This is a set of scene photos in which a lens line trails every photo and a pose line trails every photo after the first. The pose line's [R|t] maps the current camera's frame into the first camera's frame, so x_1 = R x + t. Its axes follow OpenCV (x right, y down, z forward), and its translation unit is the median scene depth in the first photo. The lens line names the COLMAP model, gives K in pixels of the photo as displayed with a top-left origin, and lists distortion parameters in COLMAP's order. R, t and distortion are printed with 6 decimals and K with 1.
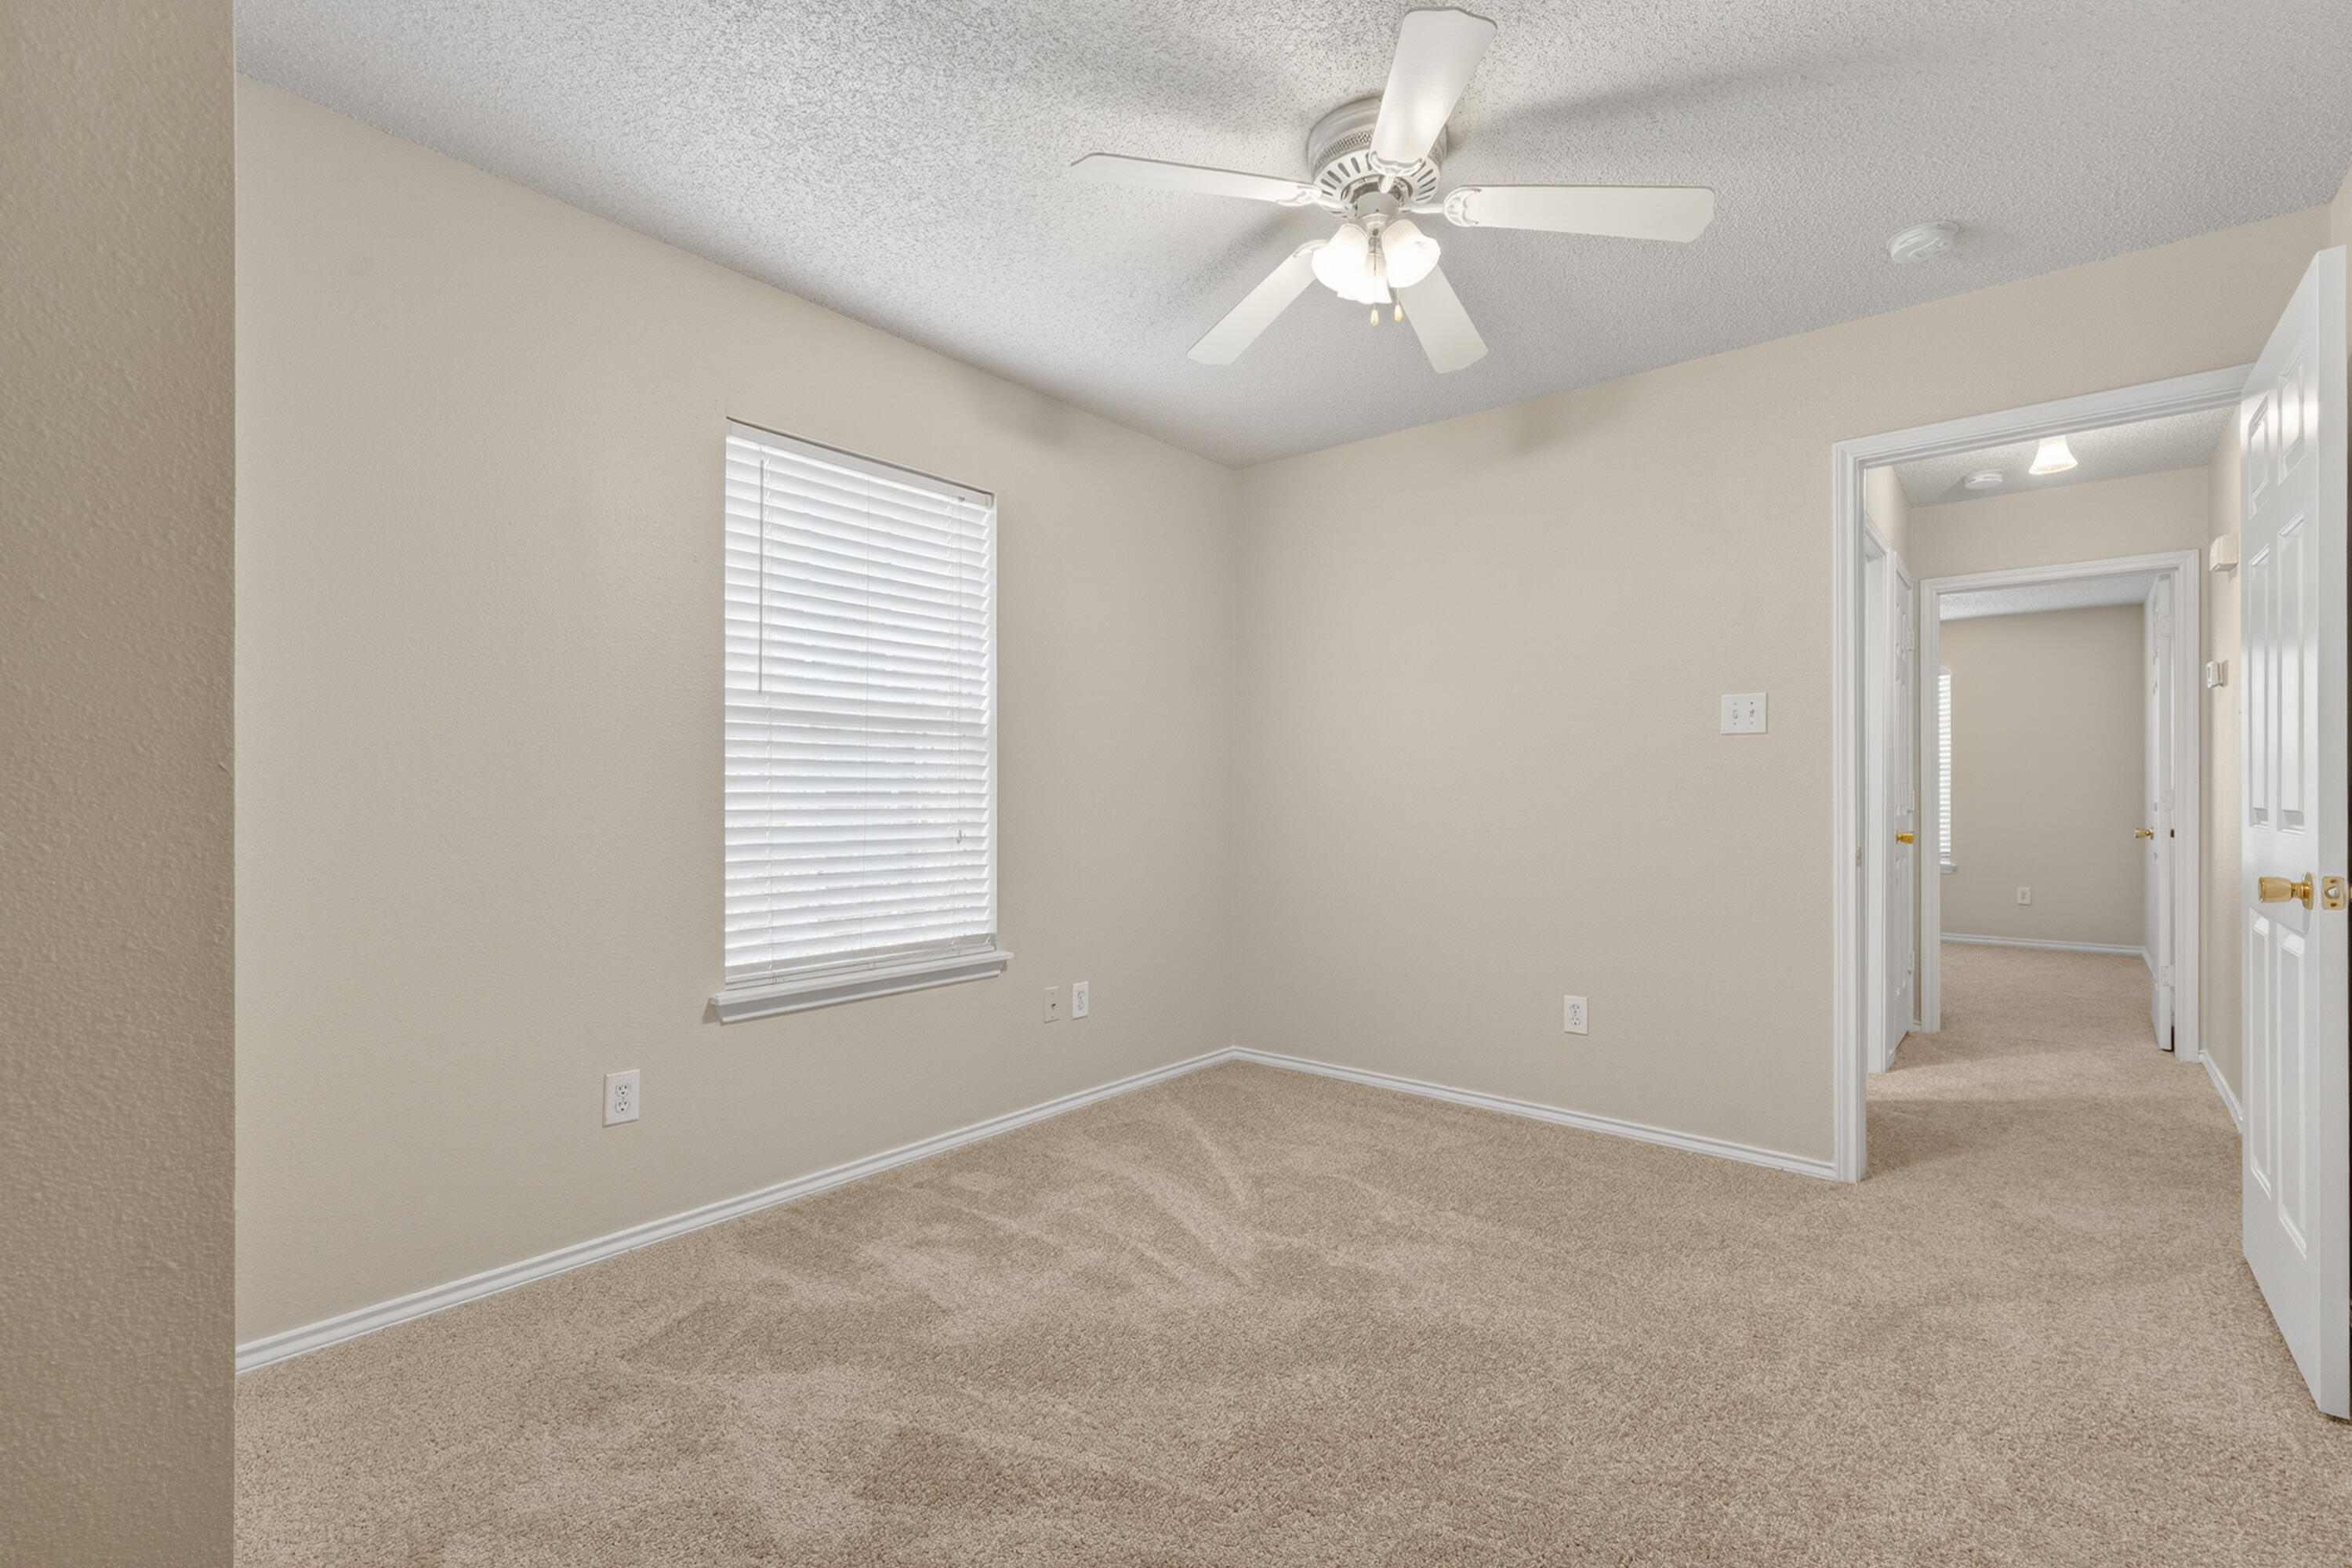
lens RADIAL K [[1053.2, 0, 1190.9], [0, 1053.2, 798.8], [0, 0, 1]] dist [0.000458, -0.000533]
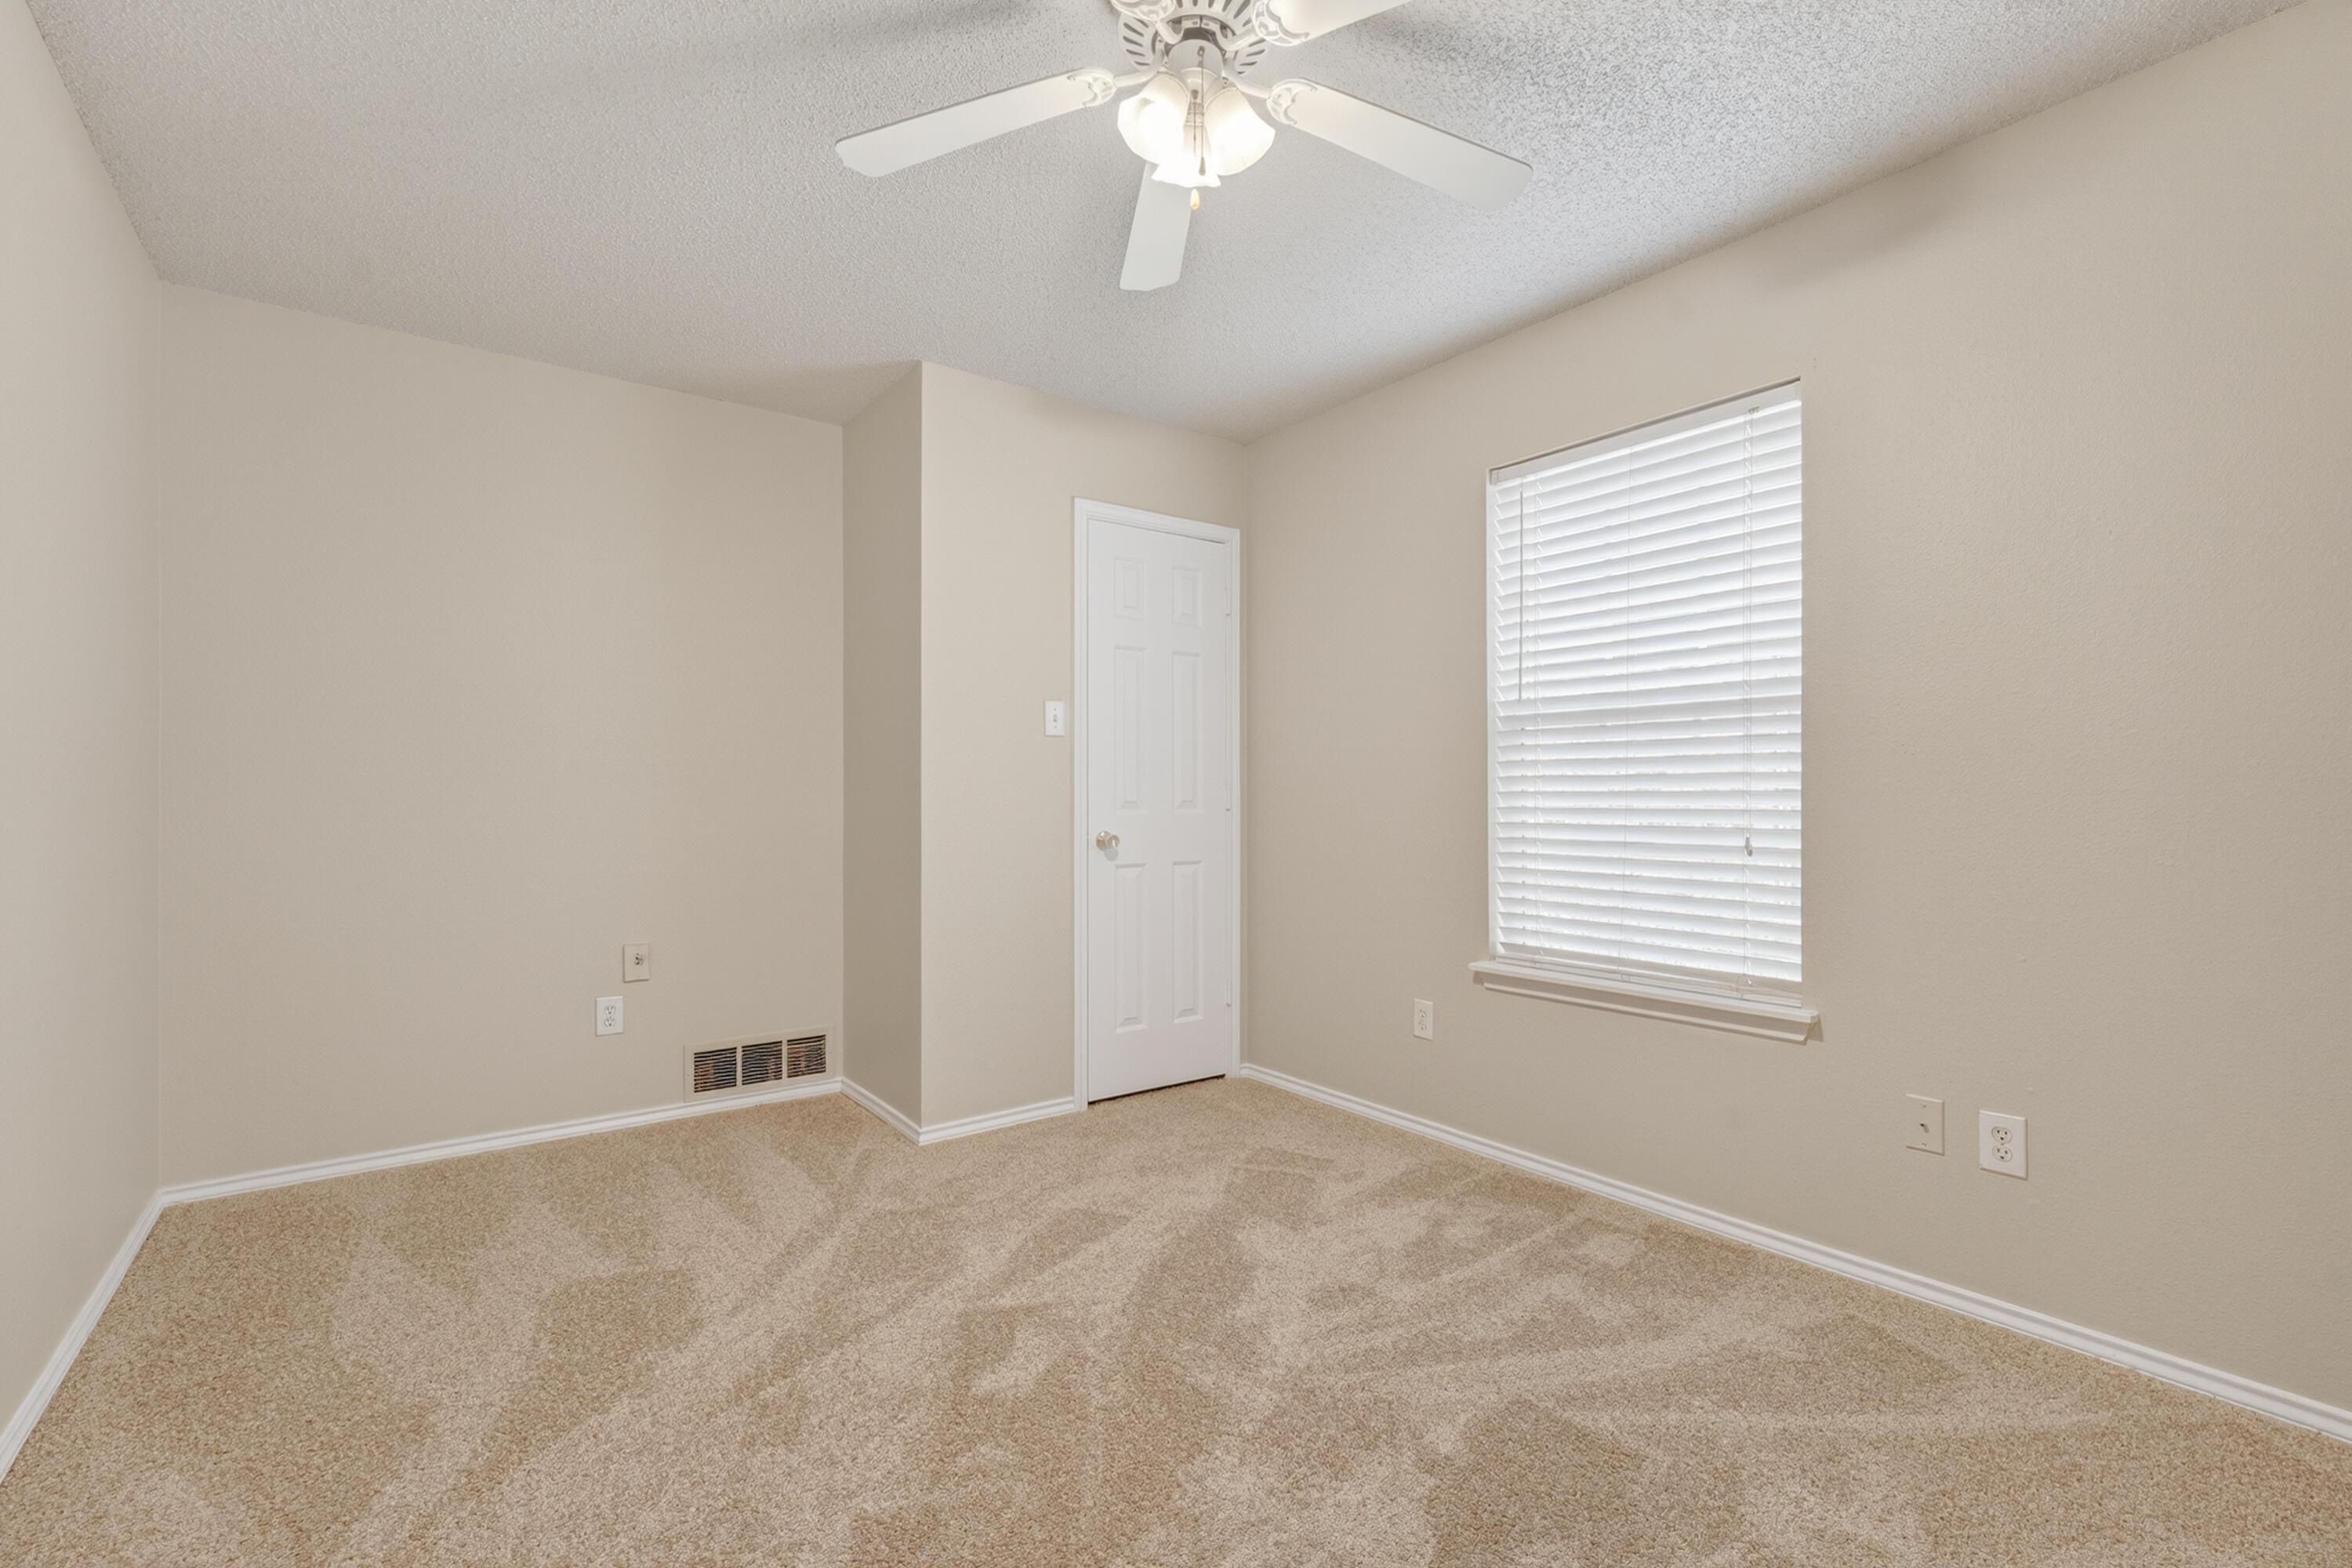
lens RADIAL K [[1053.2, 0, 1190.9], [0, 1053.2, 798.8], [0, 0, 1]] dist [0.000458, -0.000533]
pose [[-0.244452, 0.001884, -0.969660, 0.699039], [-0.000451, 0.999998, 0.002057, -0.000509], [0.969661, 0.000940, -0.244451, 0.871960]]
